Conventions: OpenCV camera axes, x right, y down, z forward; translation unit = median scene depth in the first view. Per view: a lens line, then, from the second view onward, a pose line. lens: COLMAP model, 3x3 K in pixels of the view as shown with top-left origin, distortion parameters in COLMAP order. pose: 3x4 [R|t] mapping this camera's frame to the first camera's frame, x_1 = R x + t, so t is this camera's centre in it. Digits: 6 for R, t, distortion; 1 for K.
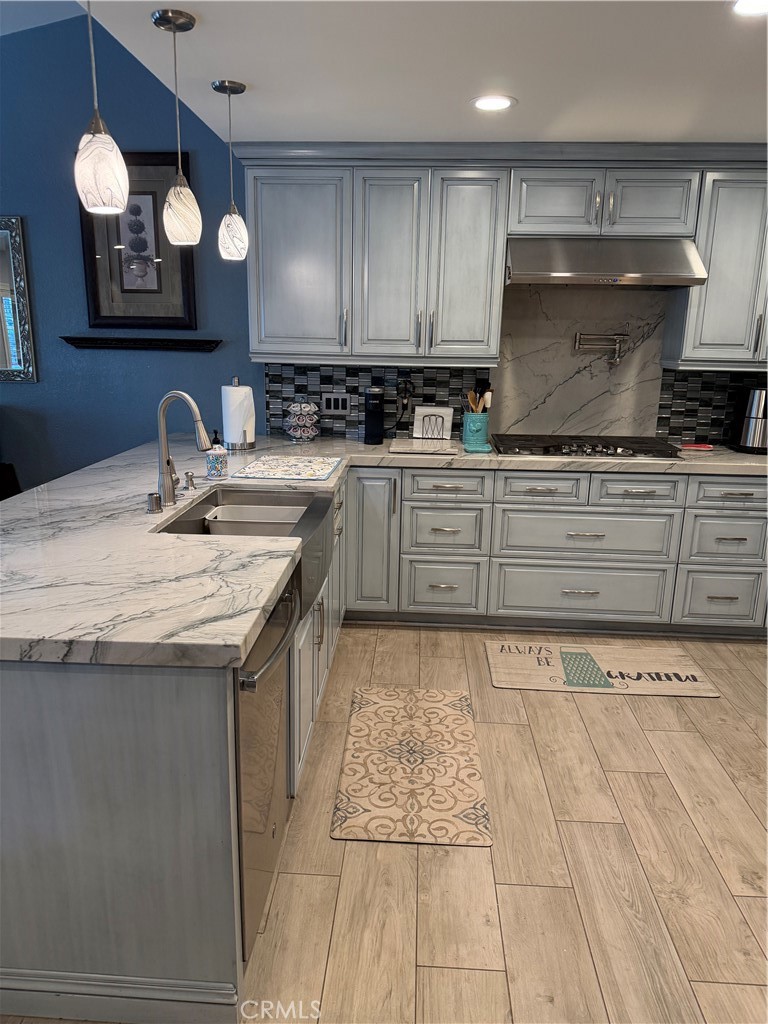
lens RADIAL K [[729.5, 0, 370.0], [0, 729.5, 521.5], [0, 0, 1]] dist [0.056958, -0.072986]
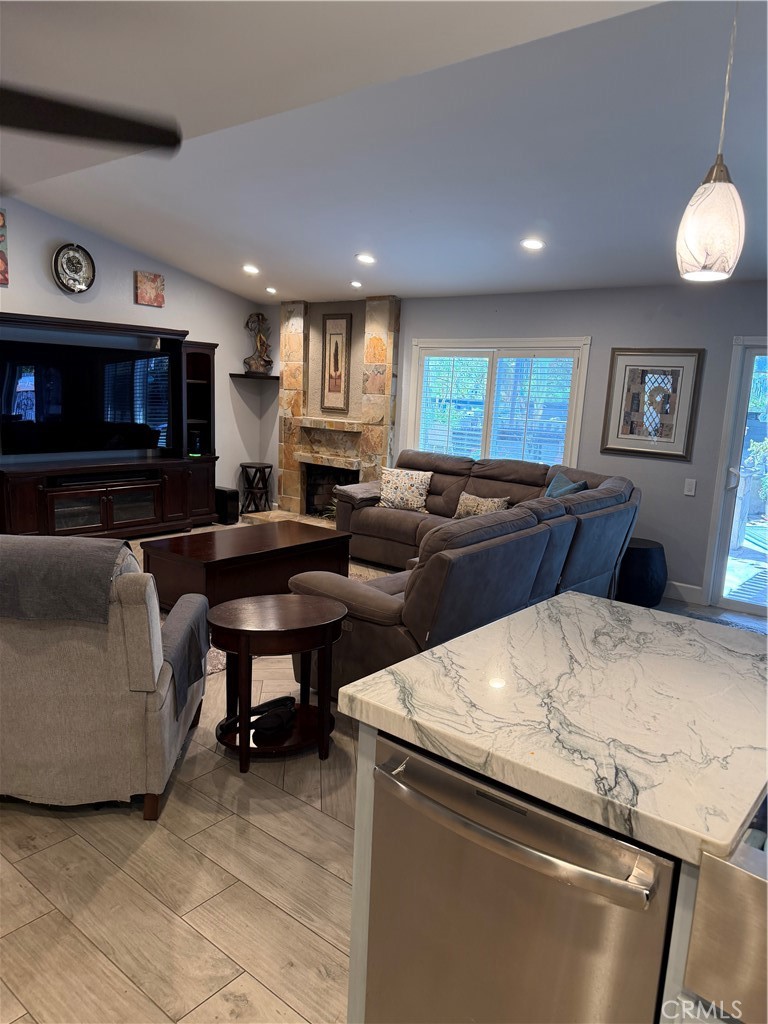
lens RADIAL K [[729.5, 0, 378.7], [0, 729.5, 516.3], [0, 0, 1]] dist [0.056958, -0.072986]
pose [[-0.590759, 0.106277, -0.799818, 0.242083], [-0.248796, 0.918988, 0.305877, -0.159627], [0.767531, 0.379691, -0.516459, 0.579849]]
